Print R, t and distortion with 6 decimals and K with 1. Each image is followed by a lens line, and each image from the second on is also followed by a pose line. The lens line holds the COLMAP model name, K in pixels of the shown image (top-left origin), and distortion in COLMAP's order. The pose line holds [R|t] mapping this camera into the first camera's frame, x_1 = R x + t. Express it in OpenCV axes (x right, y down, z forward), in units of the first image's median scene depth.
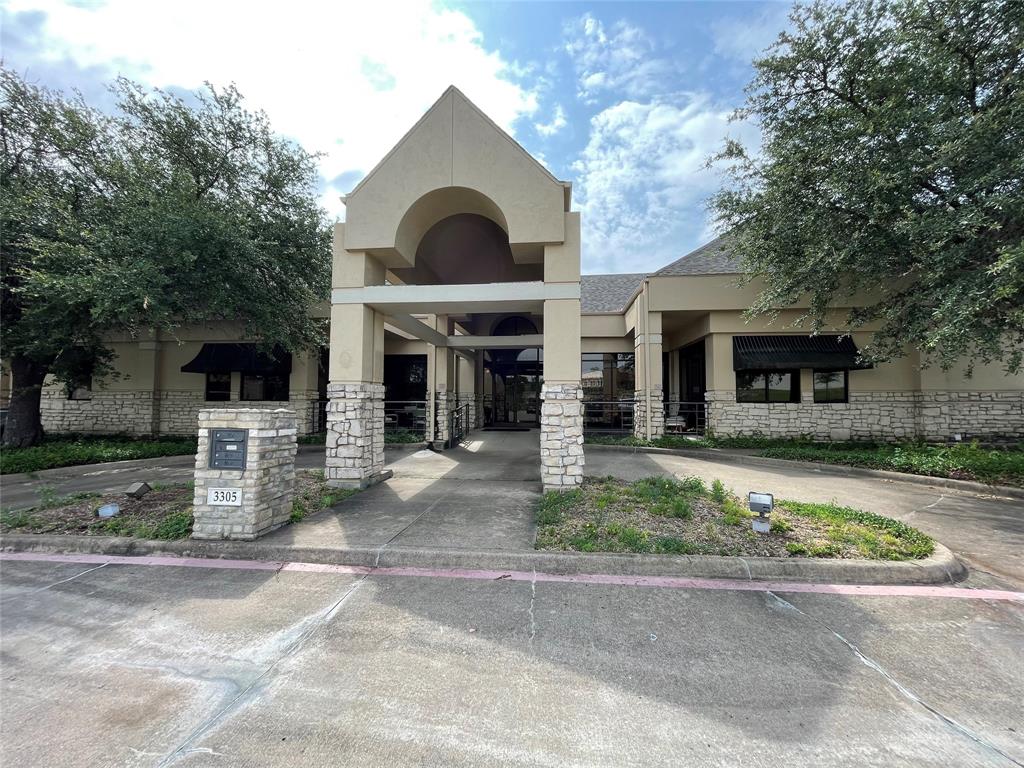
lens RADIAL K [[402.0, 0, 516.4], [0, 402.0, 382.1], [0, 0, 1]] dist [-0.001558, -0.000262]
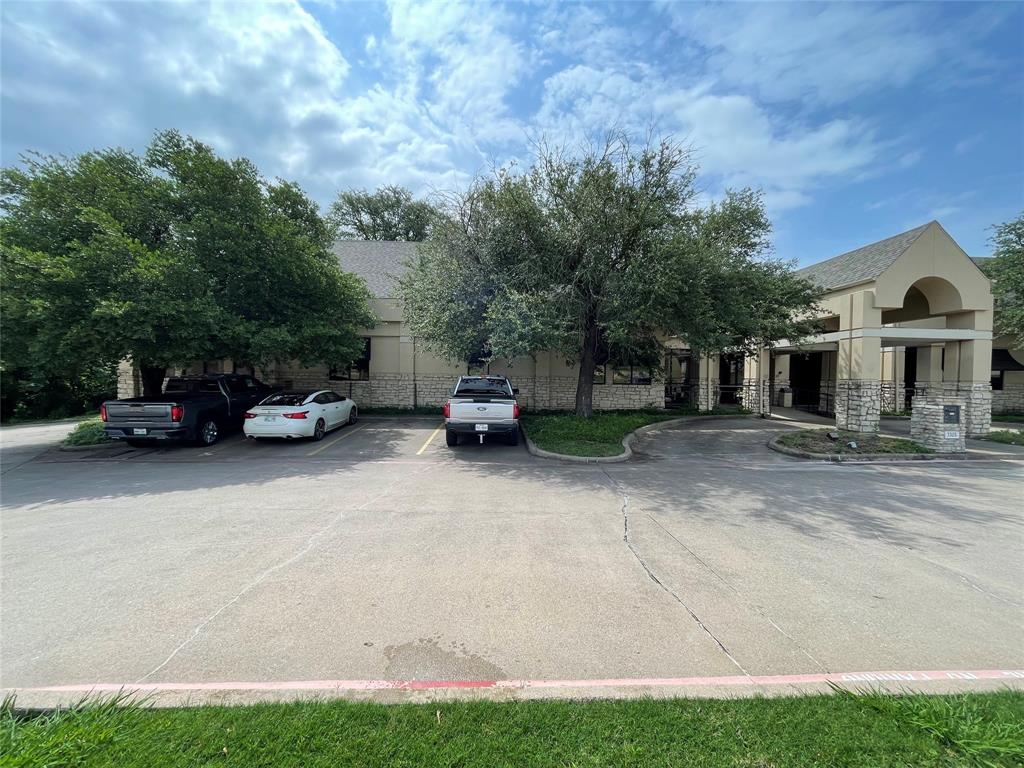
lens RADIAL K [[413.0, 0, 510.0], [0, 413.0, 386.7], [0, 0, 1]] dist [-0.001637, -0.000466]
pose [[0.988911, 0.008138, 0.148289, -1.792551], [-0.019075, 0.997187, 0.072484, -0.056799], [-0.147282, -0.074508, 0.986284, -0.468000]]
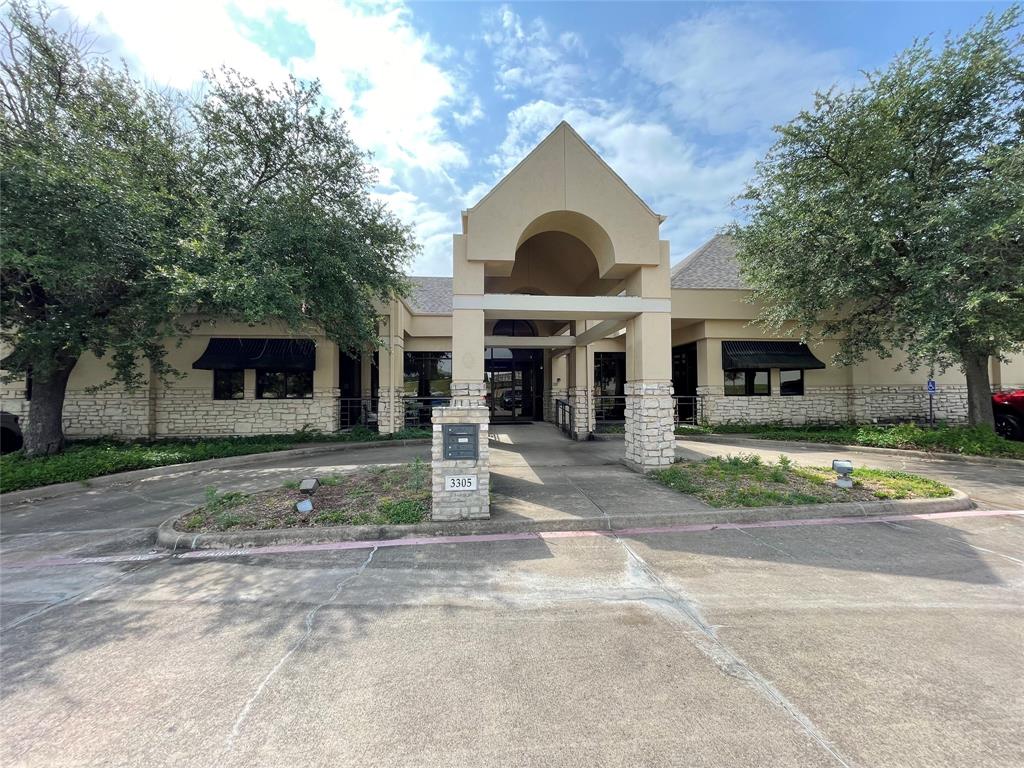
lens RADIAL K [[404.0, 0, 512.0], [0, 404.0, 384.0], [0, 0, 1]] dist [-0.001292, -0.000316]
pose [[0.980025, -0.003909, 0.198836, -0.406177], [0.000188, 0.999825, 0.018728, -0.009522], [-0.198874, -0.018317, 0.979854, -0.076753]]
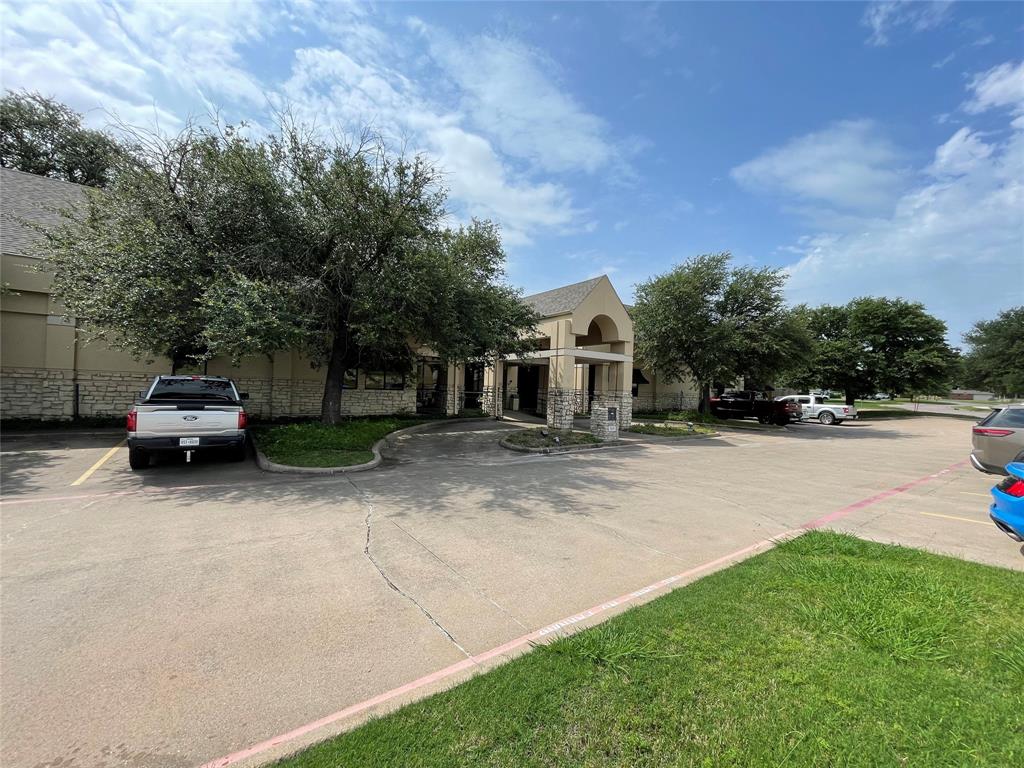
lens RADIAL K [[414.4, 0, 512.0], [0, 414.4, 384.0], [0, 0, 1]] dist [-0.000191, -0.000183]
pose [[0.746930, 0.030578, 0.664199, -1.775289], [-0.065749, 0.997443, 0.028019, -0.056421], [-0.661644, -0.064599, 0.747030, -0.466386]]
